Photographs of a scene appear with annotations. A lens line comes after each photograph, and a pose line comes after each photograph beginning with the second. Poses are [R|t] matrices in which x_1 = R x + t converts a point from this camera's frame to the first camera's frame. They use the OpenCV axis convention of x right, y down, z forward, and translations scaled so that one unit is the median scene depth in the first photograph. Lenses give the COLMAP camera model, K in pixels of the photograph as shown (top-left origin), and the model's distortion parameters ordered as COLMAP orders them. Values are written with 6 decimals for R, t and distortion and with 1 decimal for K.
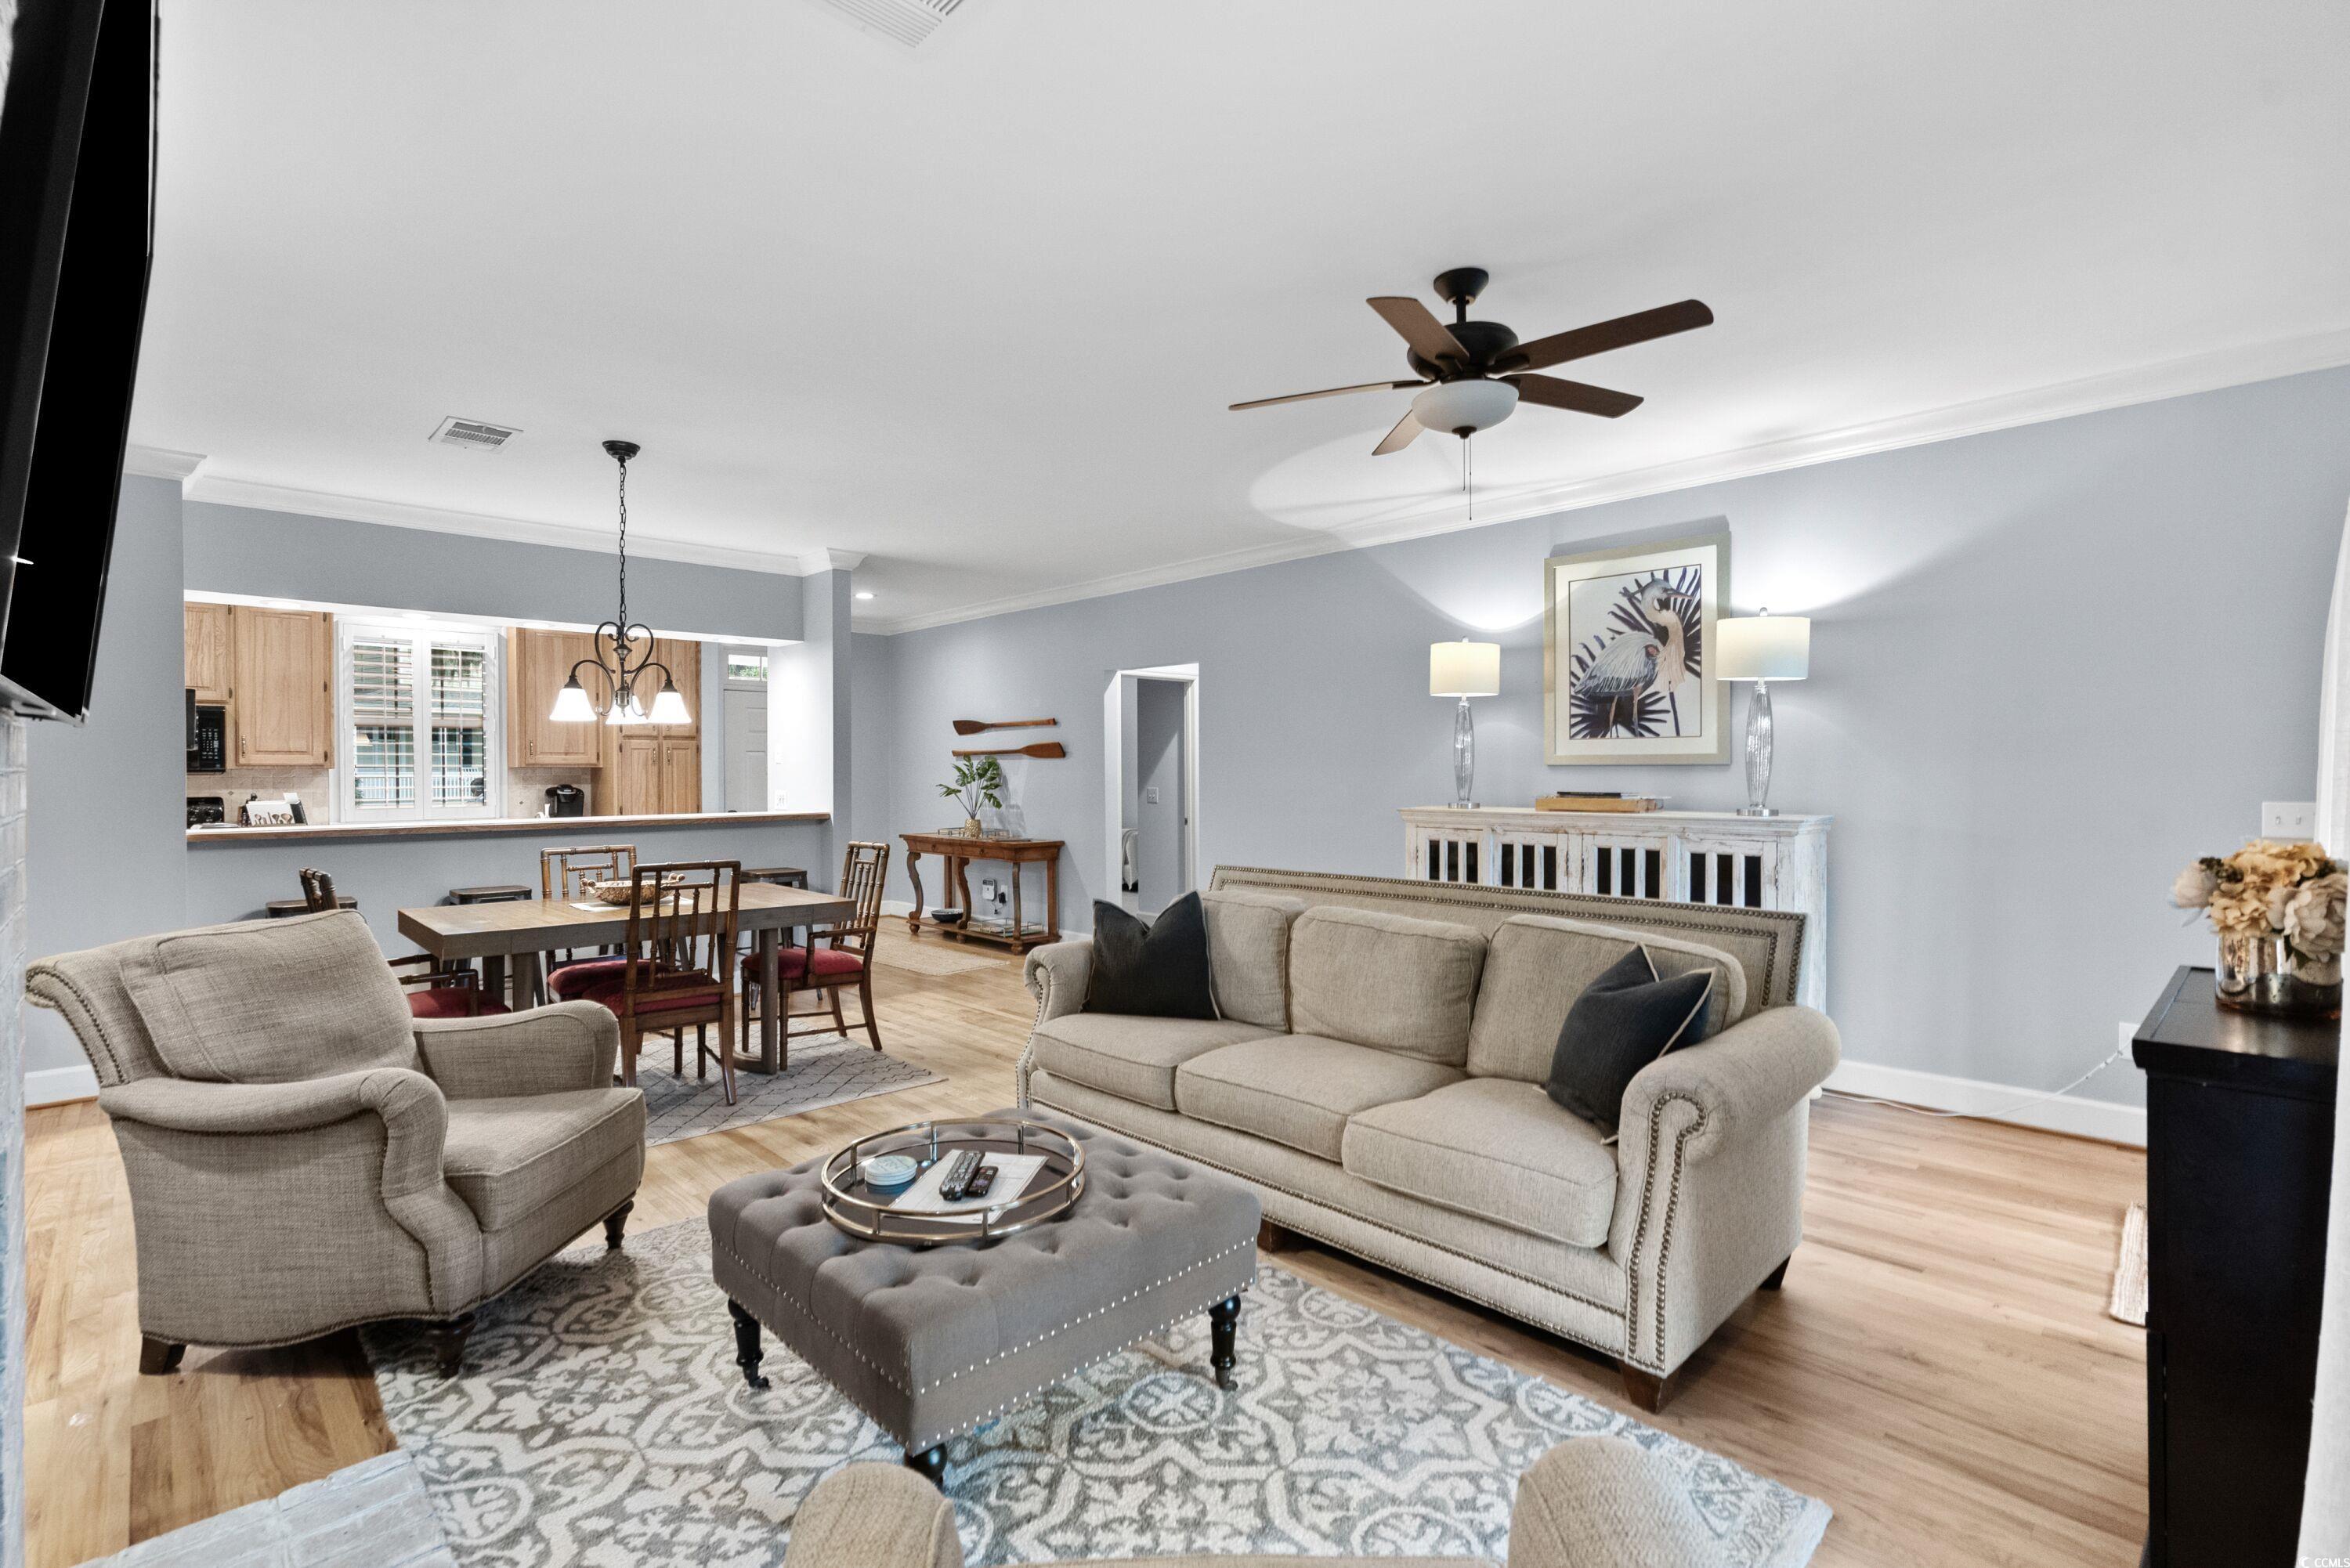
lens RADIAL K [[1068.6, 0, 1166.7], [0, 1068.6, 786.9], [0, 0, 1]] dist [-0.004569, 0.003188]
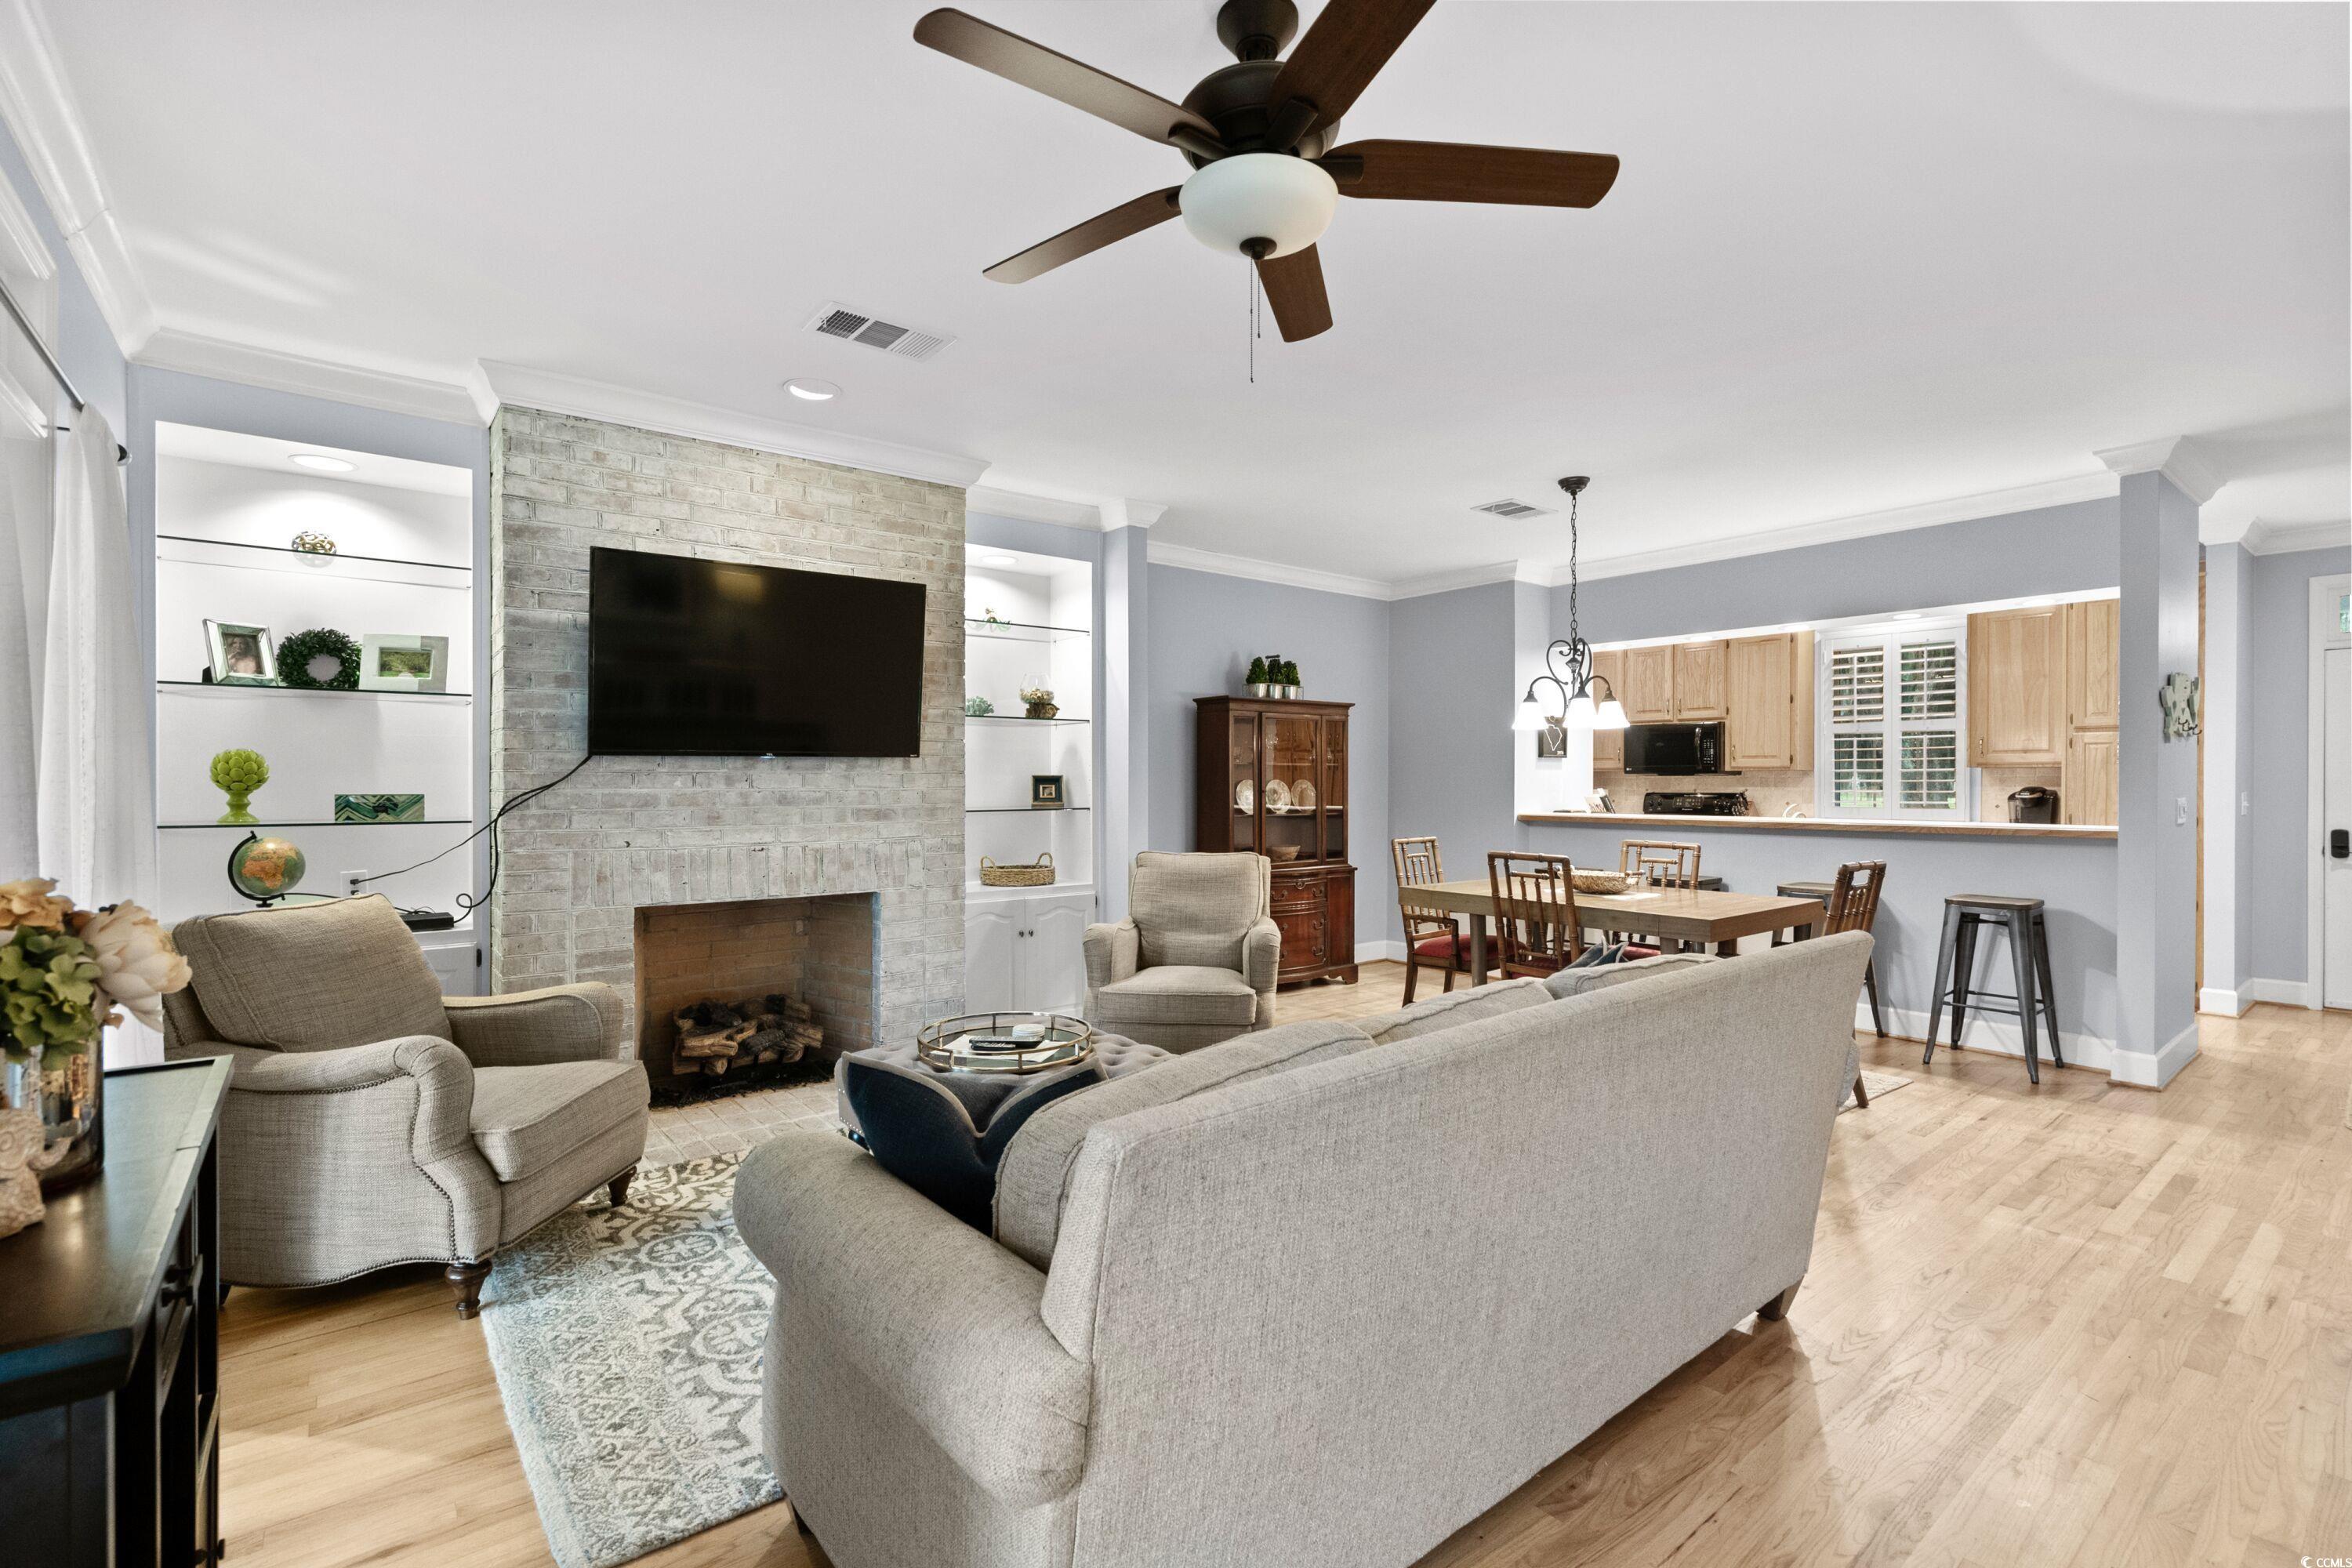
lens RADIAL K [[1069.6, 0, 1183.4], [0, 1069.6, 780.4], [0, 0, 1]] dist [-0.004569, 0.003188]
pose [[-0.085504, 0.004177, -0.996329, 0.602675], [-0.012714, 0.999905, 0.005283, -0.005577], [0.996257, 0.013119, -0.085443, 0.647863]]
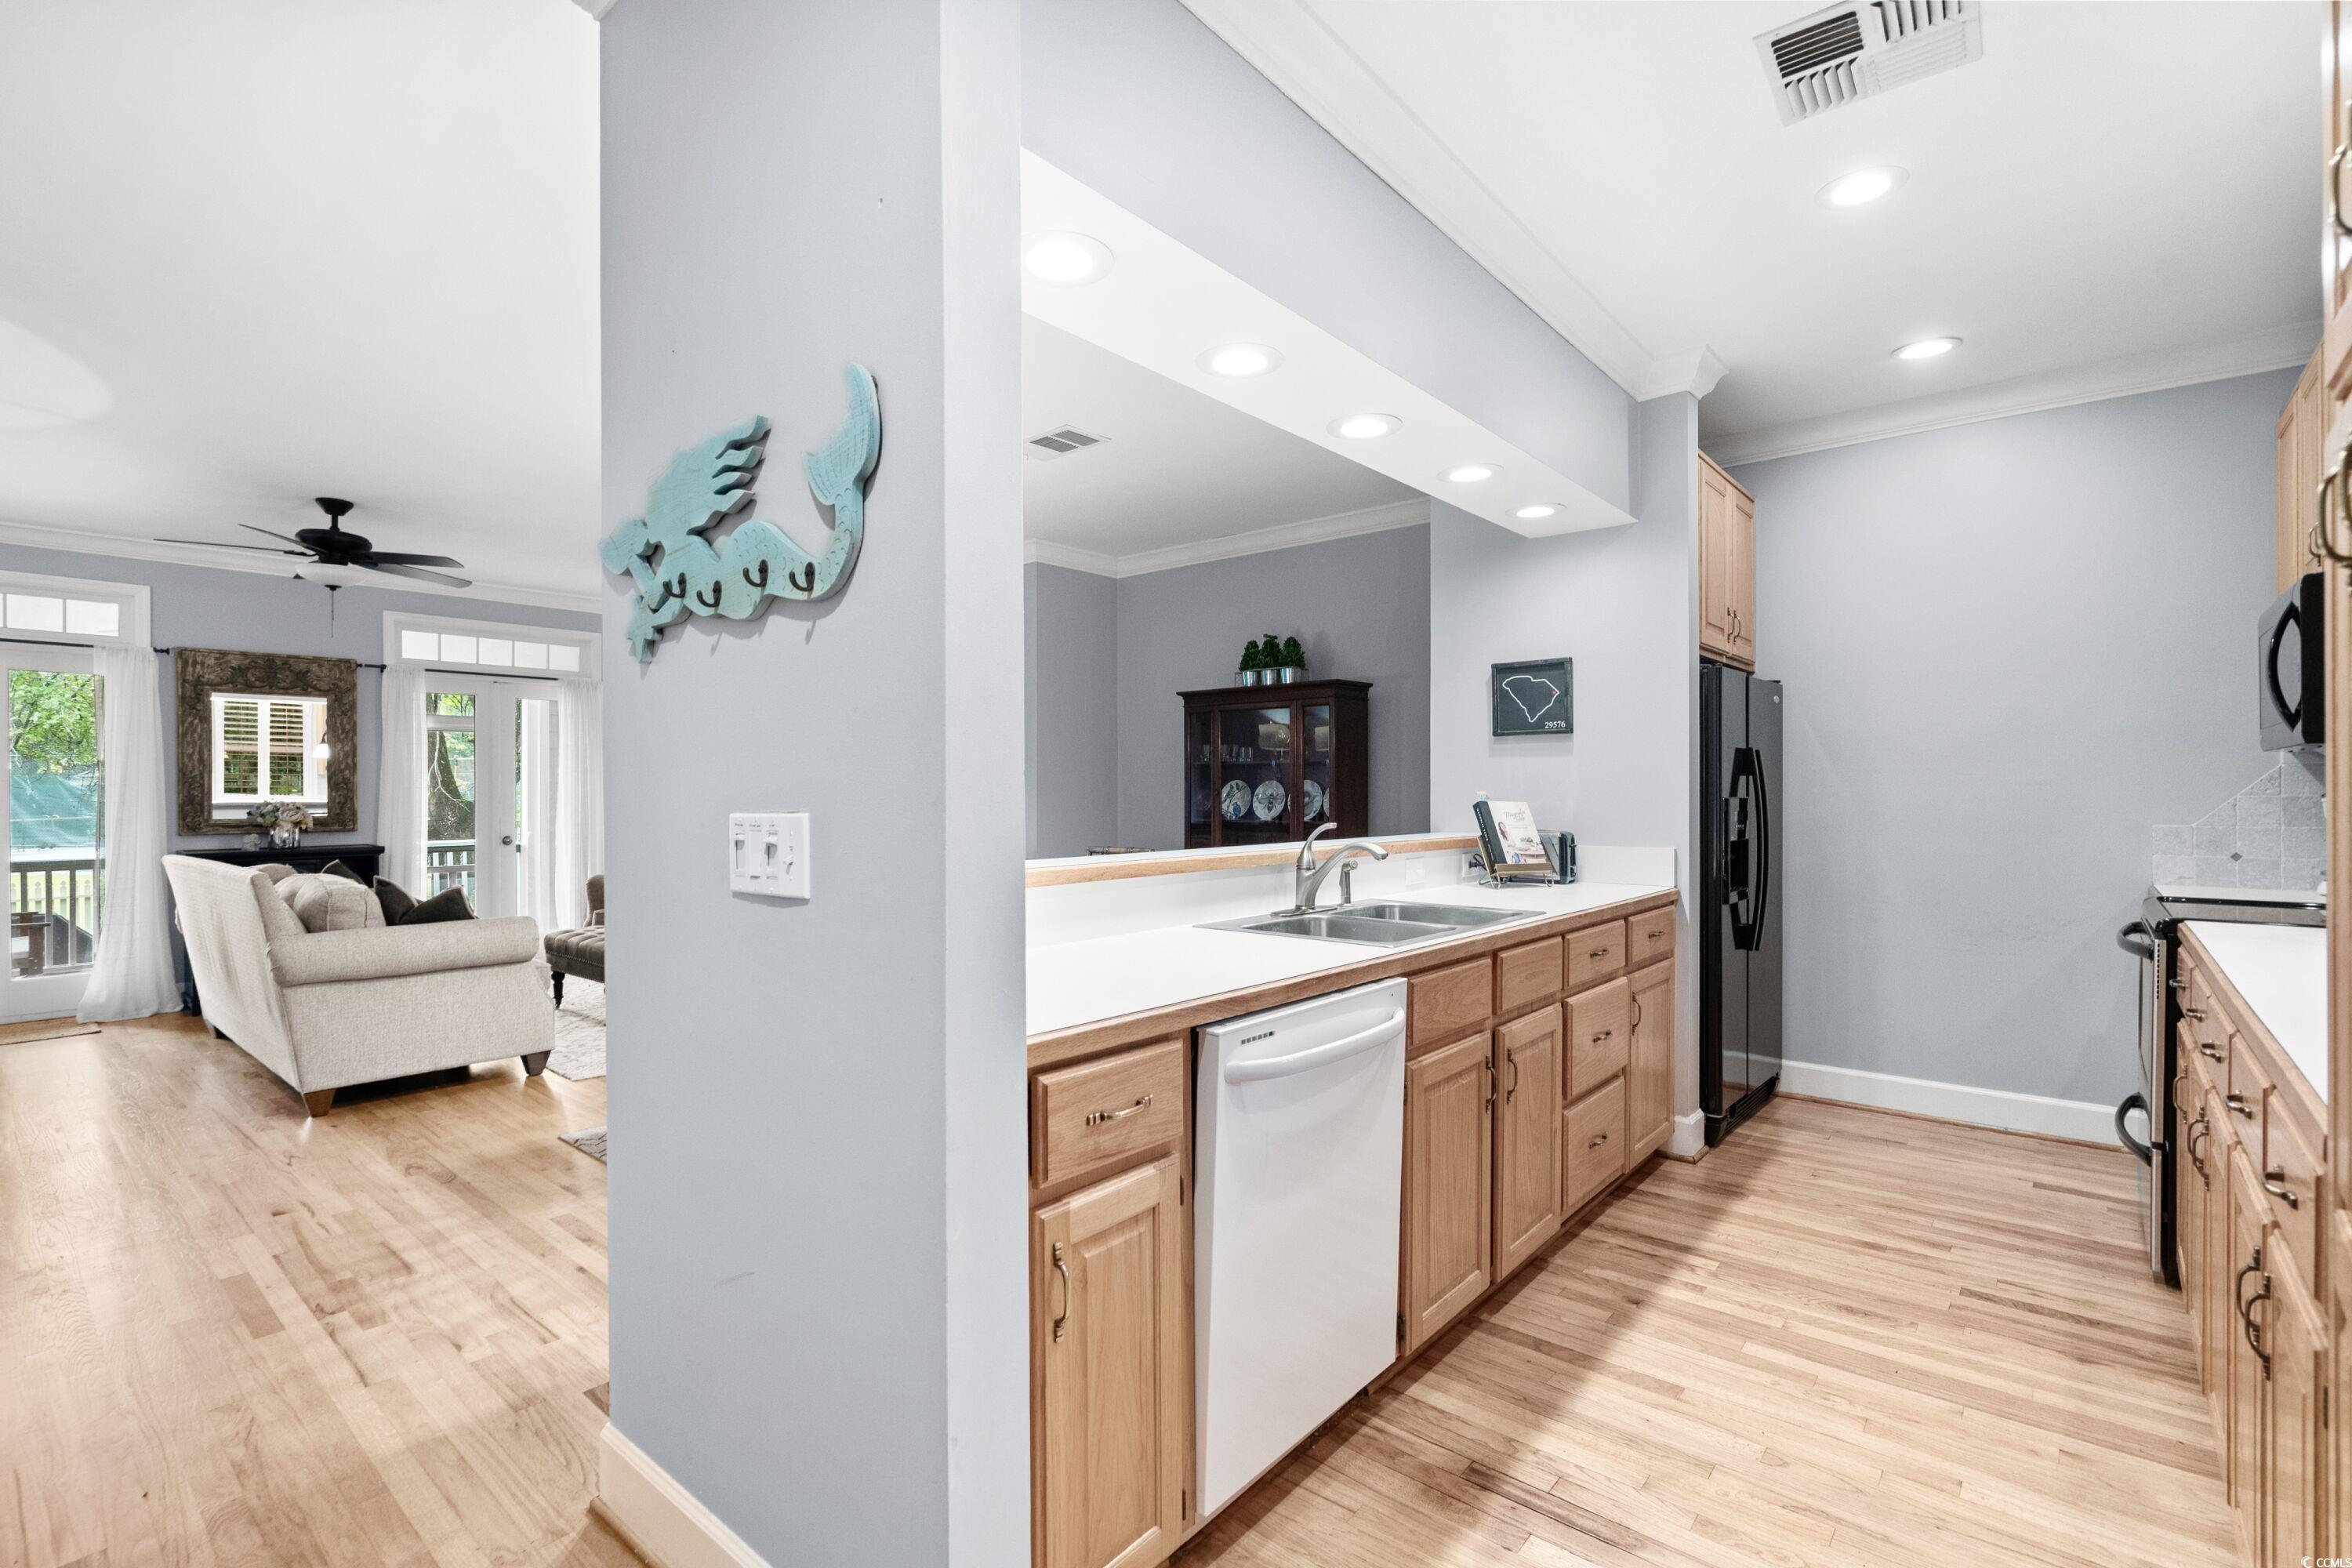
lens RADIAL K [[1069.6, 0, 1159.3], [0, 1069.6, 792.5], [0, 0, 1]] dist [-0.004569, 0.003188]
pose [[-0.996036, 0.006810, -0.088693, -0.594465], [0.005487, 0.999870, 0.015153, -0.006029], [0.088784, 0.014607, -0.995944, 1.848618]]
